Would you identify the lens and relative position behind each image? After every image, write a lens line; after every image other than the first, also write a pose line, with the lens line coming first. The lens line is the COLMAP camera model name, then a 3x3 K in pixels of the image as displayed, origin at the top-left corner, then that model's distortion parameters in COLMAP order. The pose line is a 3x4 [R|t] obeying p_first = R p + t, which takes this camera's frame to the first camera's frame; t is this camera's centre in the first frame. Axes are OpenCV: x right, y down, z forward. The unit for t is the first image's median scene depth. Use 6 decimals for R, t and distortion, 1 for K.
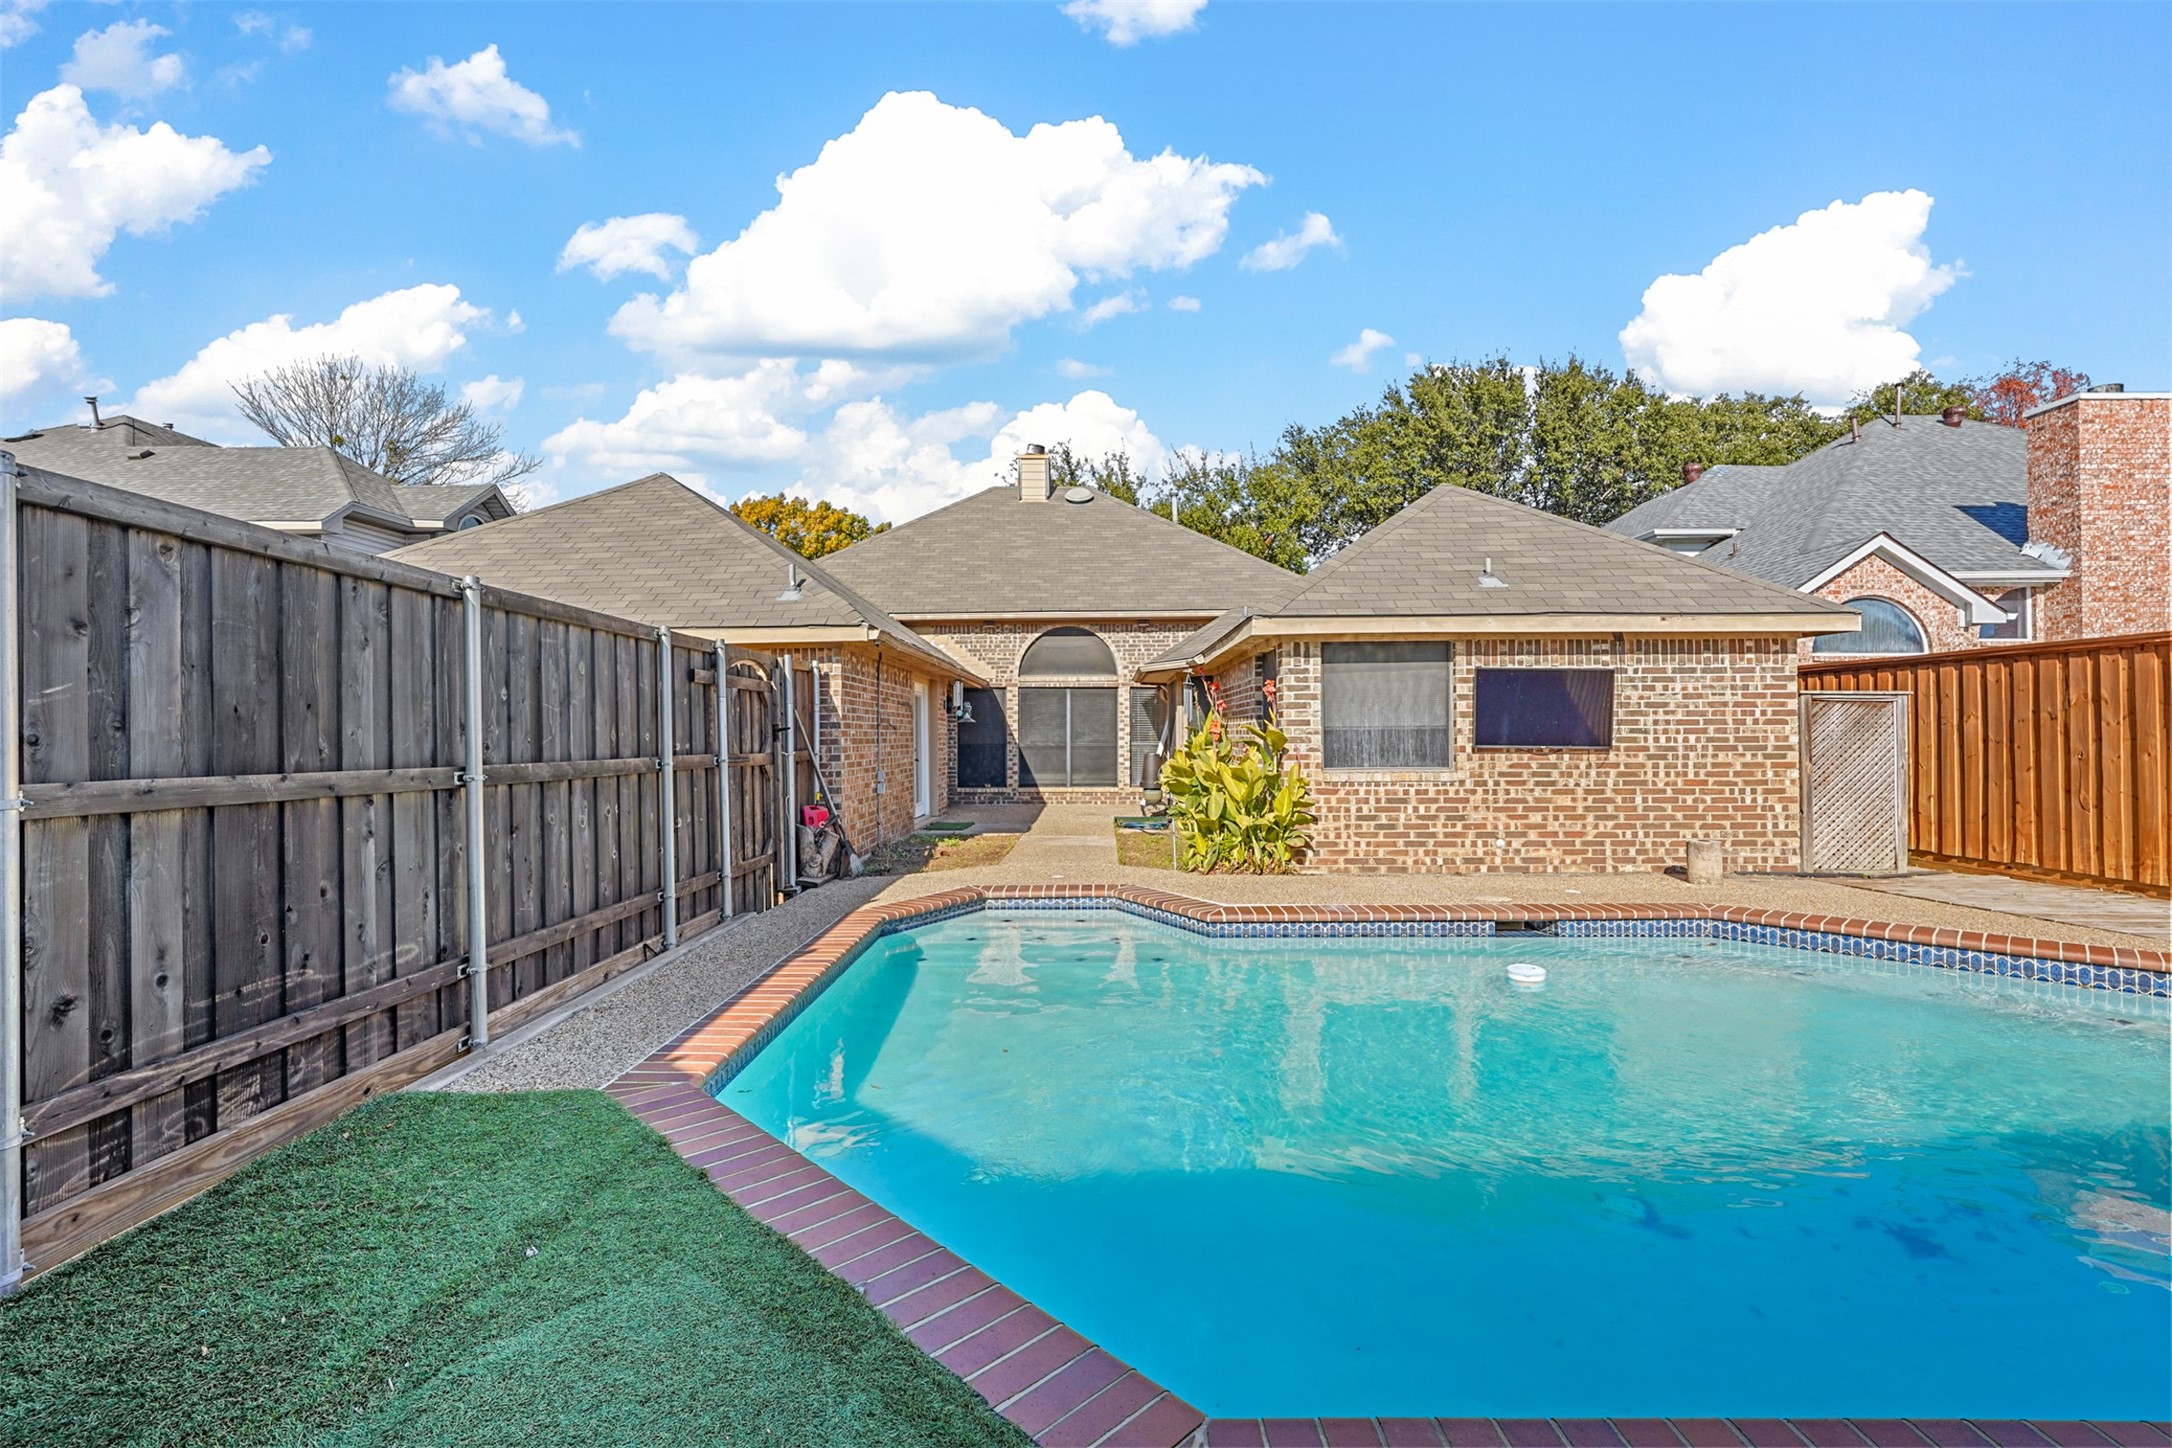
lens RADIAL K [[961.1, 0, 1079.8], [0, 961.1, 738.0], [0, 0, 1]] dist [-0.012816, 0.004177]
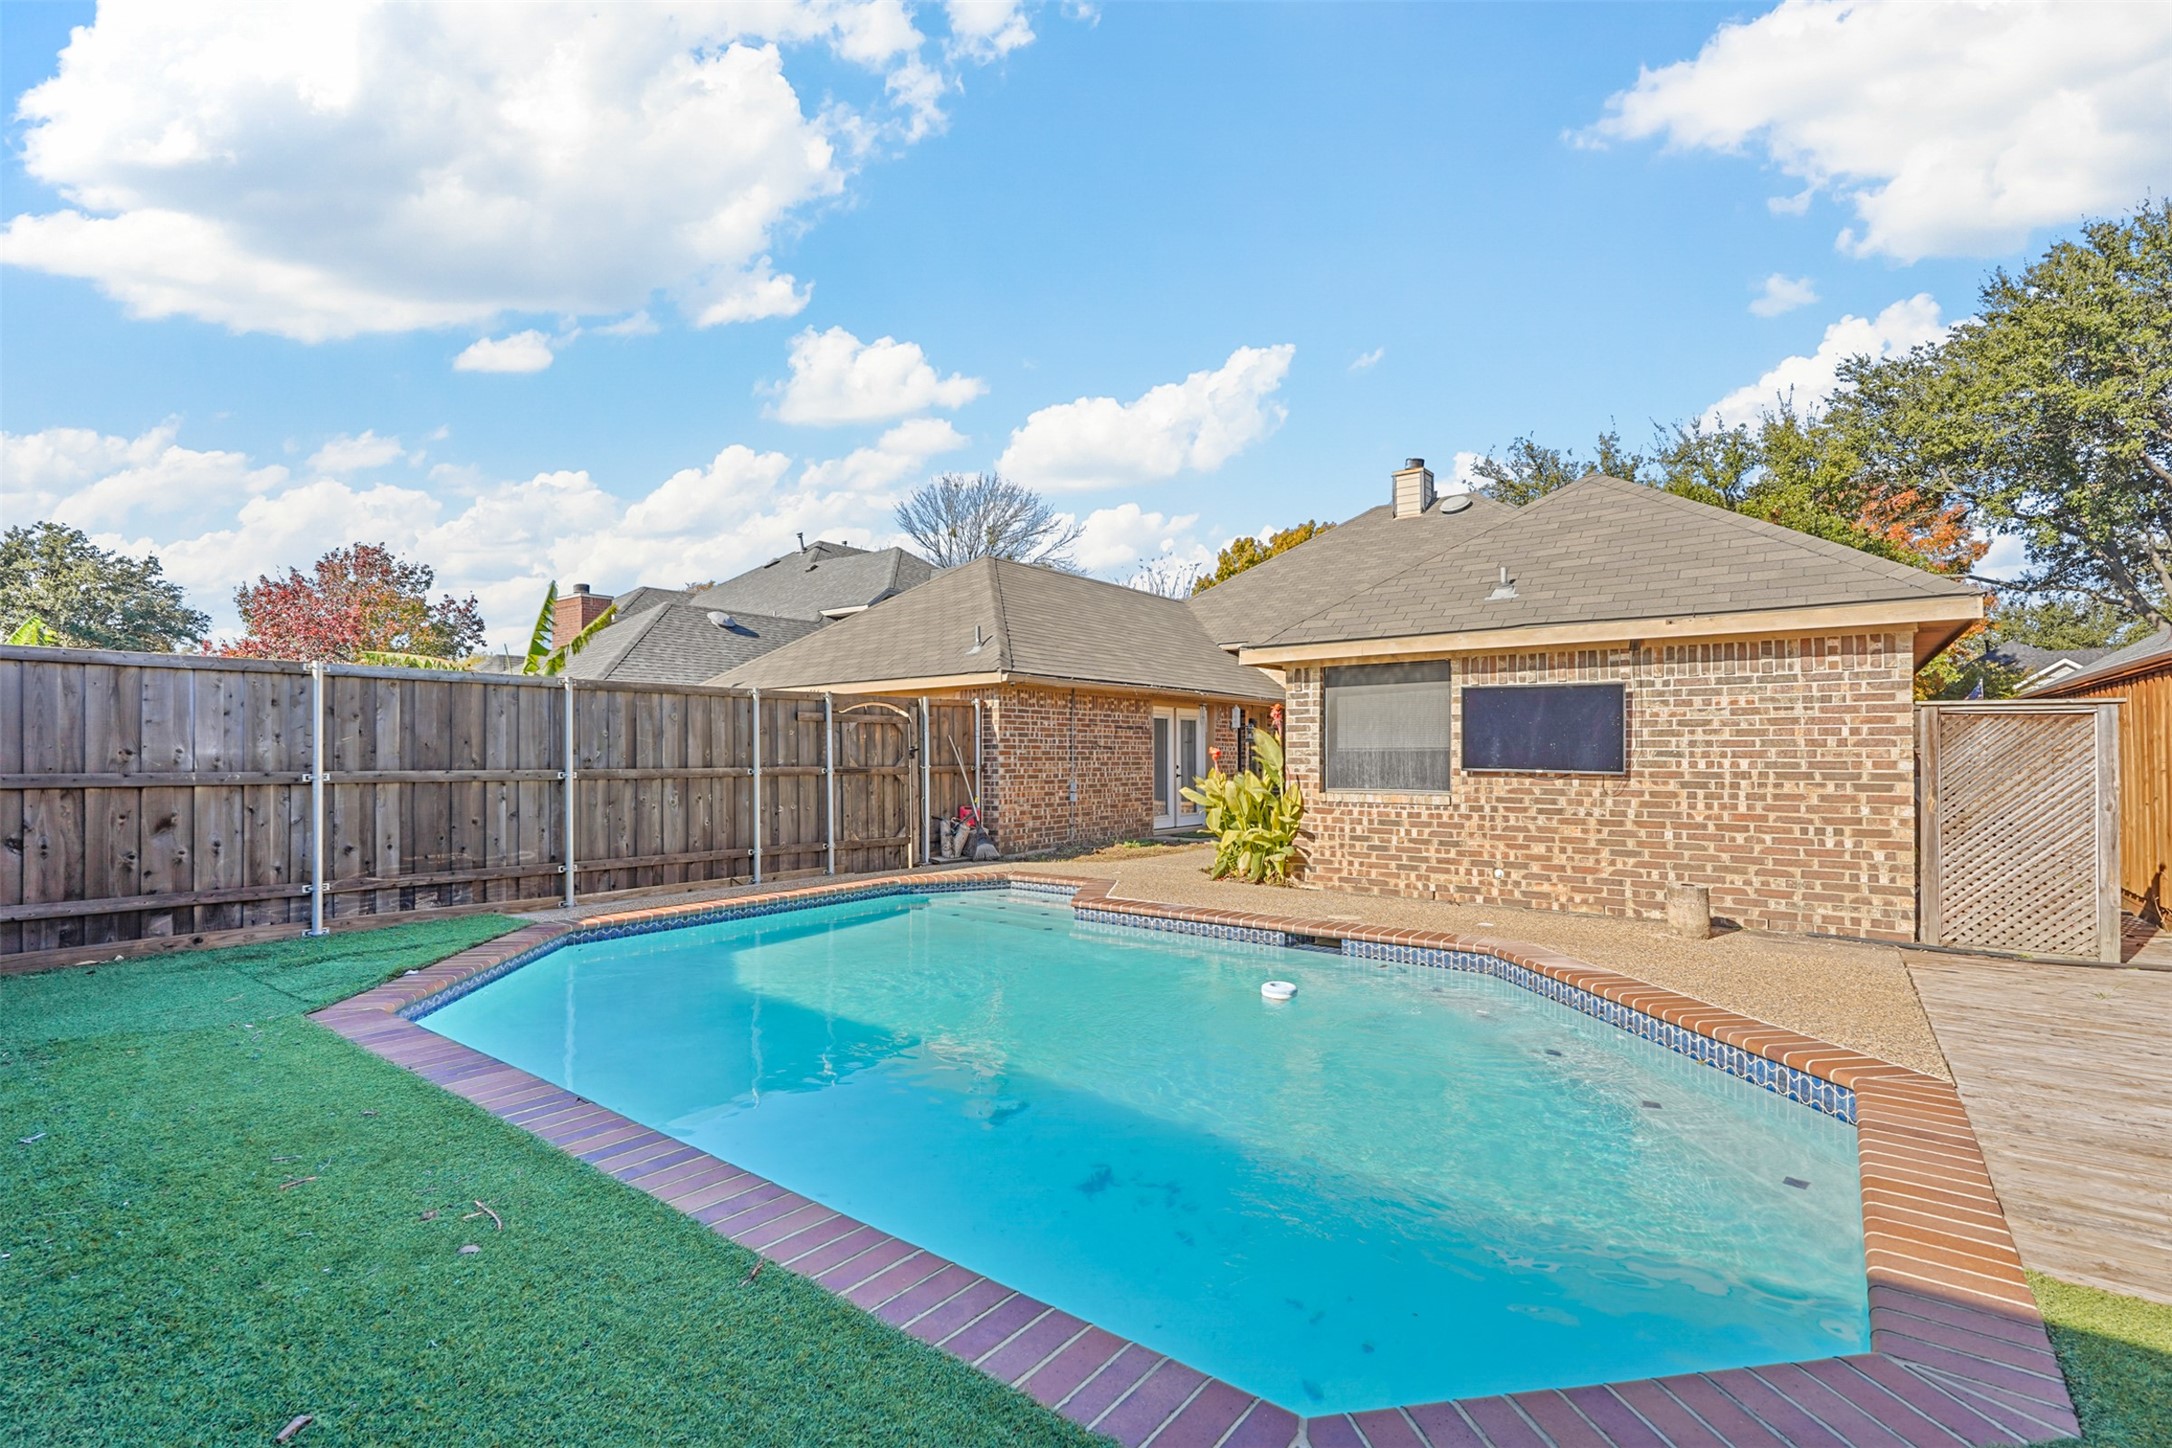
lens RADIAL K [[961.1, 0, 1054.4], [0, 961.1, 745.4], [0, 0, 1]] dist [-0.012816, 0.004177]
pose [[0.798901, -0.000404, -0.601462, 0.659895], [-0.005352, 0.999955, -0.007781, -0.005422], [0.601439, 0.009435, 0.798863, -0.006491]]
